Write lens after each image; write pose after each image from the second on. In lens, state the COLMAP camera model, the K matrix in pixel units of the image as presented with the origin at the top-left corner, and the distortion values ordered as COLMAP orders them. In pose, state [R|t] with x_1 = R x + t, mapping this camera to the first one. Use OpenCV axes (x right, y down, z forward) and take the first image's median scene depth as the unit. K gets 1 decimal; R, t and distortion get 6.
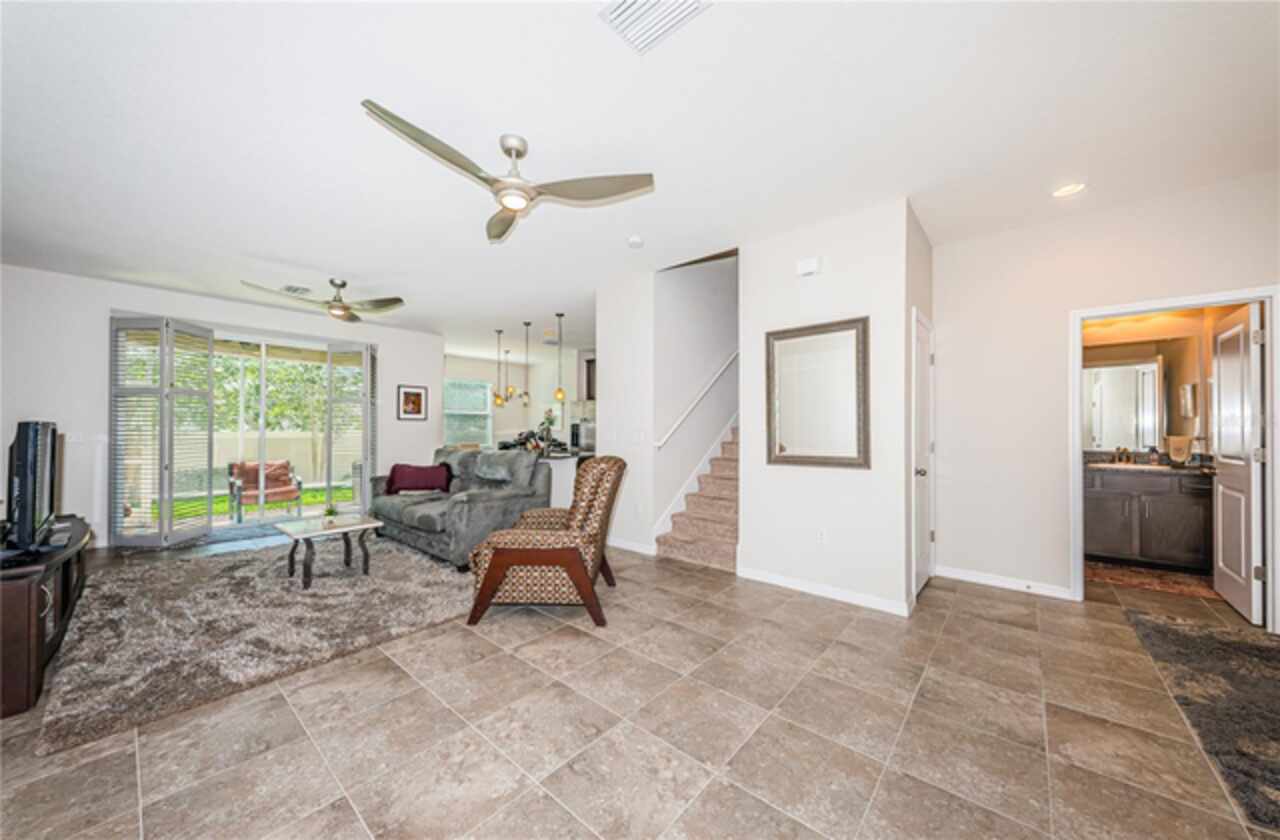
lens RADIAL K [[441.5, 0, 631.3], [0, 441.5, 422.6], [0, 0, 1]] dist [-0.000127, 0.000030]
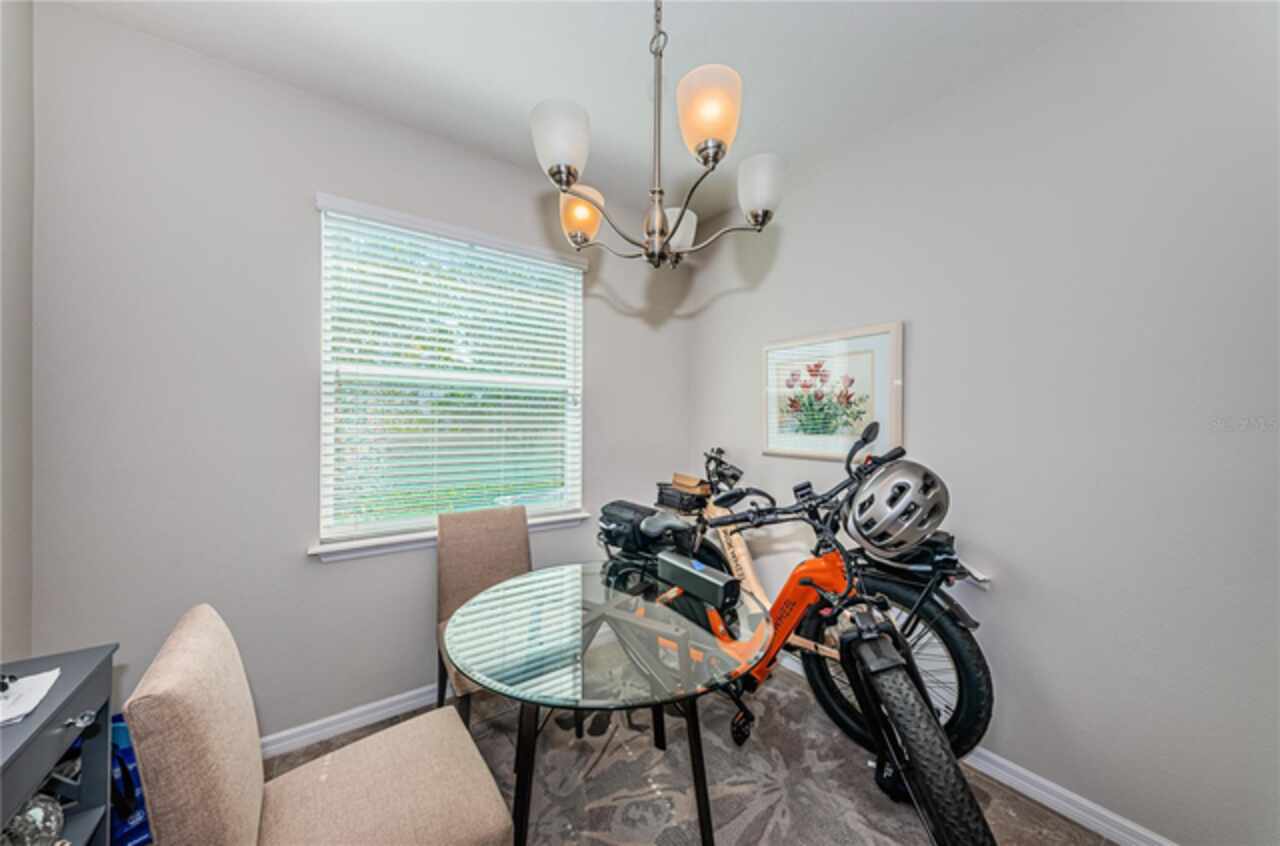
lens RADIAL K [[441.5, 0, 632.0], [0, 441.5, 424.3], [0, 0, 1]] dist [-0.000127, 0.000030]
pose [[0.974711, 0.007479, -0.223344, -0.345195], [-0.003411, 0.999821, 0.018594, -0.004780], [0.223443, -0.017362, 0.974562, 1.146663]]
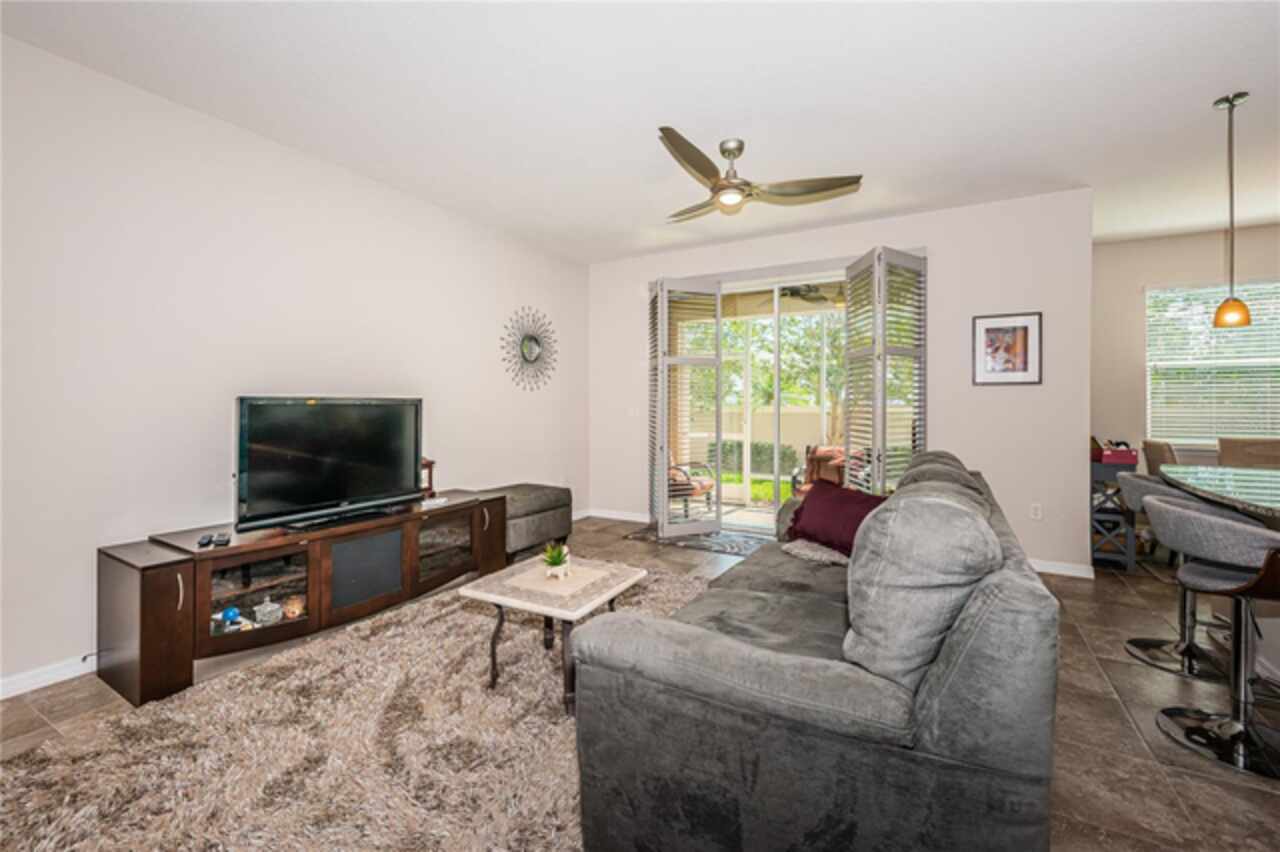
lens RADIAL K [[517.5, 0, 660.0], [0, 517.5, 398.1], [0, 0, 1]] dist [-0.000962, 0.000569]
pose [[0.222499, -0.008761, -0.974893, -0.029655], [0.015007, 0.999872, -0.005561, 0.006571], [0.974817, -0.013393, 0.222602, 0.514401]]
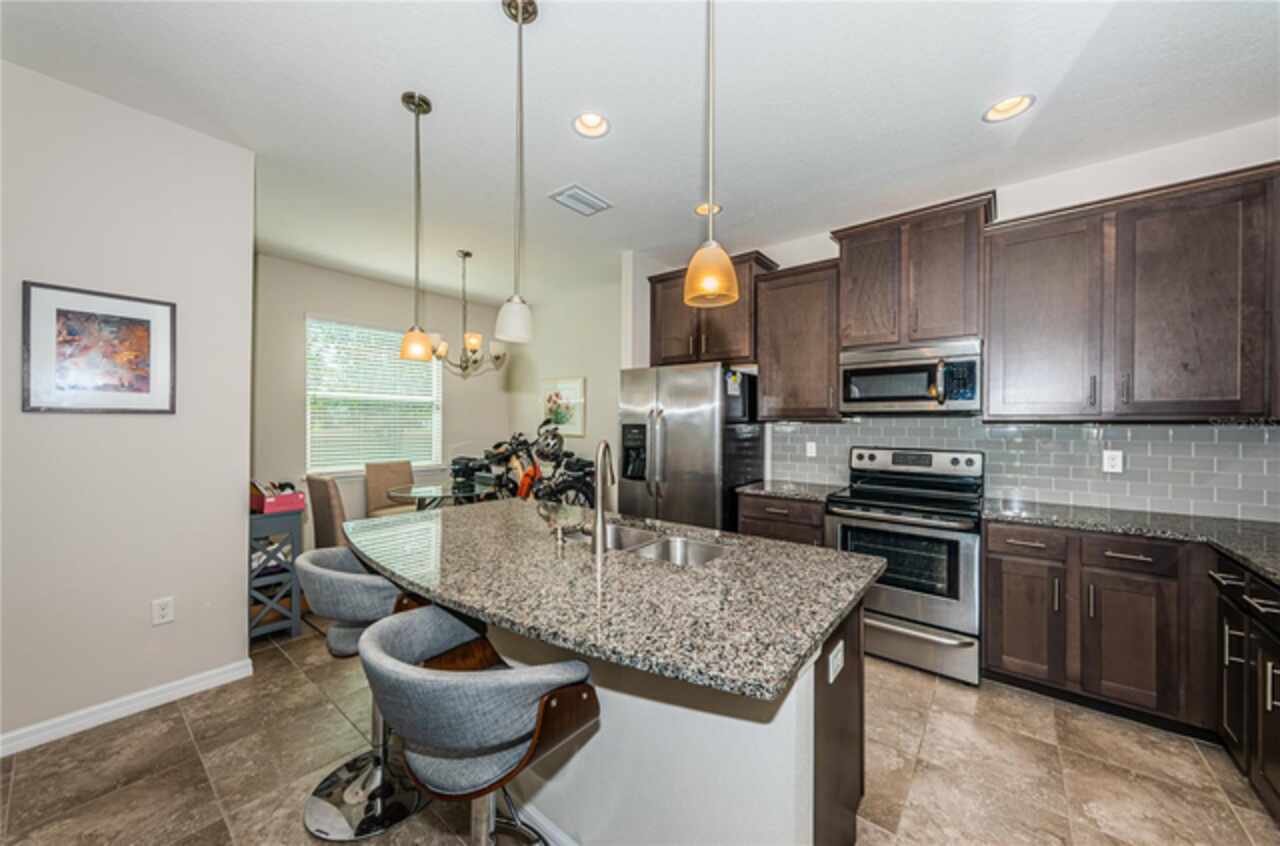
lens RADIAL K [[458.5, 0, 649.3], [0, 458.5, 423.8], [0, 0, 1]] dist [0.001361, -0.001061]
pose [[0.997332, 0.003175, 0.072936, -0.173428], [-0.004302, 0.999874, 0.015290, -0.004769], [-0.072879, -0.015563, 0.997219, 0.695277]]
